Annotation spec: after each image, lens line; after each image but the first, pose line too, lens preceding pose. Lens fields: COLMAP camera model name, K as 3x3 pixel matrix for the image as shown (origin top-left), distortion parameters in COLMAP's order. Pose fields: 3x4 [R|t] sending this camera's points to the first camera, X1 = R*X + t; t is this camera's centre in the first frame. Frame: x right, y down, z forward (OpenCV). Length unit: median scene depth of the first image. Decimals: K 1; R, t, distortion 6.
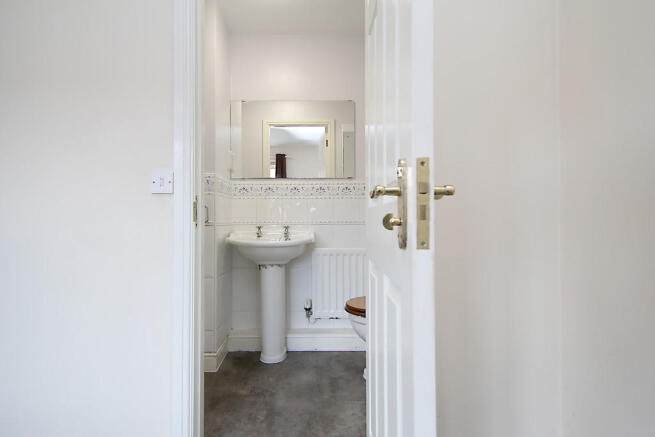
lens RADIAL K [[299.7, 0, 327.5], [0, 299.7, 218.5], [0, 0, 1]] dist [-0.000679, -0.000082]
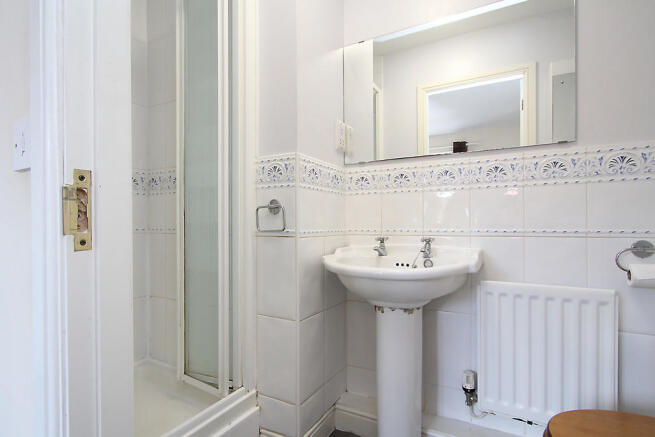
lens RADIAL K [[340.2, 0, 328.4], [0, 340.2, 227.6], [0, 0, 1]] dist [0.000756, 0.000061]
pose [[0.857112, 0.001633, -0.515128, 0.033978], [0.006883, 0.999869, 0.014623, -0.006043], [0.515085, -0.016080, 0.856988, 0.340372]]
